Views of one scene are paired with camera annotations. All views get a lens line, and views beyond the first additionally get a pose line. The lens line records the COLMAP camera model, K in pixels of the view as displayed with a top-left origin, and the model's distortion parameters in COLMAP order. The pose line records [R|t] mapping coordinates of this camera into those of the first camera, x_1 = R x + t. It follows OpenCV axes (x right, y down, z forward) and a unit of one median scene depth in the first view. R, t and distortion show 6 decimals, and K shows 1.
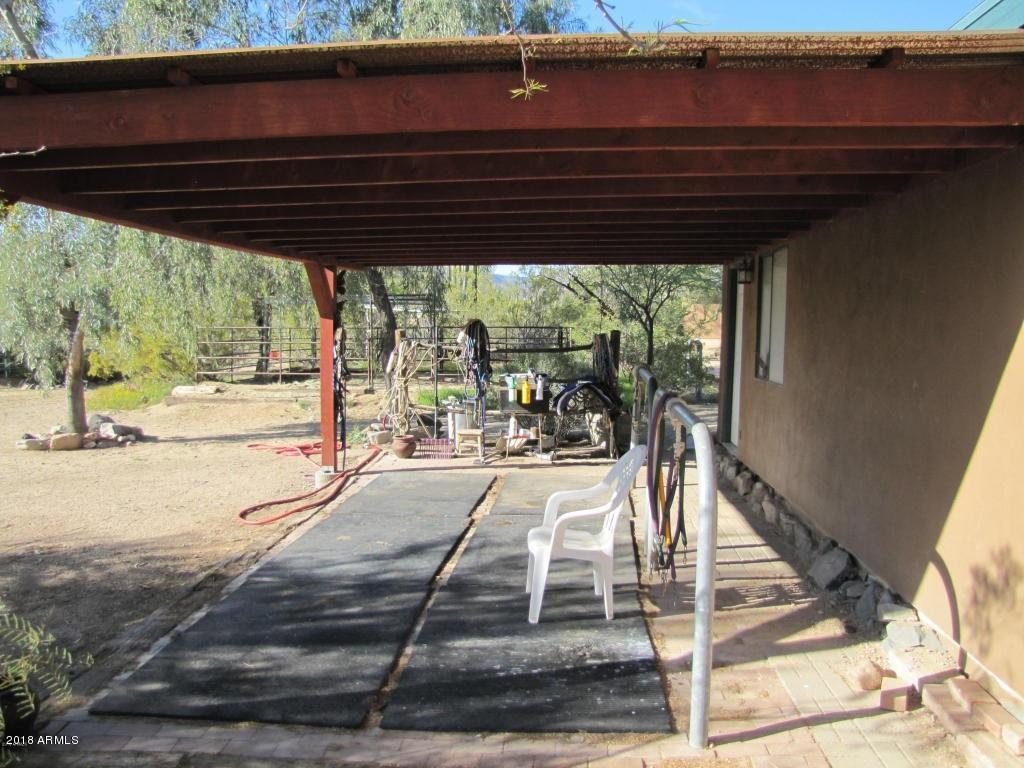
lens RADIAL K [[840.8, 0, 509.3], [0, 840.8, 380.4], [0, 0, 1]] dist [-0.187368, 0.160167]
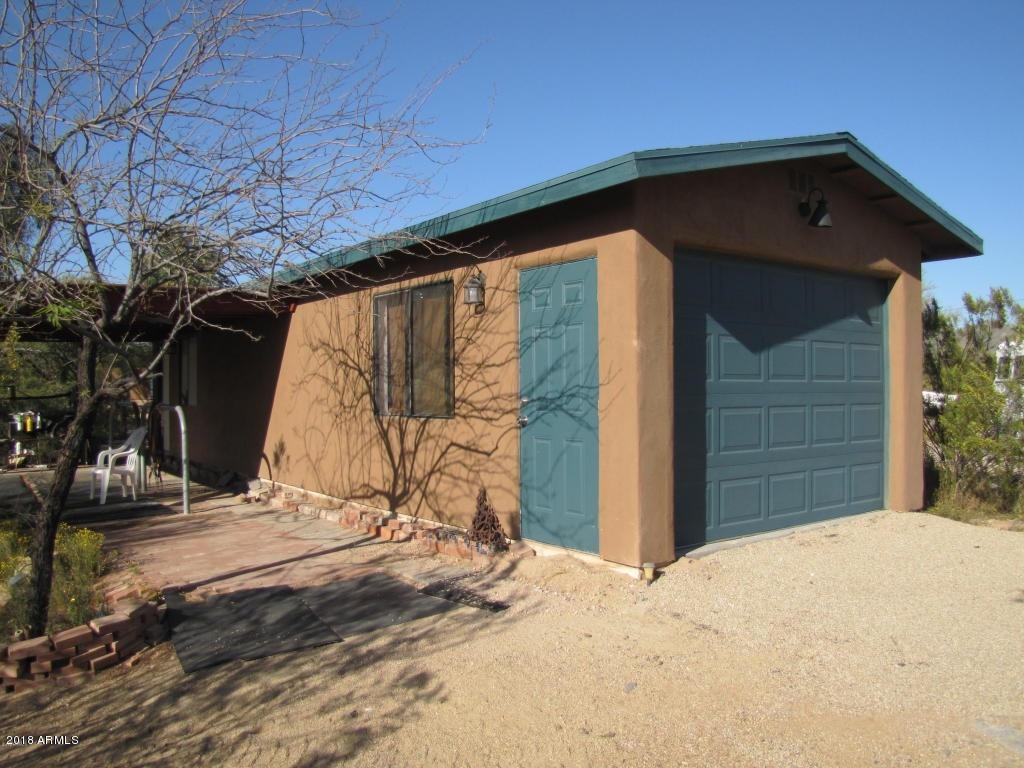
lens RADIAL K [[840.8, 0, 509.3], [0, 840.8, 380.4], [0, 0, 1]] dist [-0.187368, 0.160167]
pose [[0.755723, -0.015356, 0.654711, -0.506902], [0.069364, 0.995979, -0.056705, 0.144694], [-0.651208, 0.088267, 0.753749, -1.271584]]
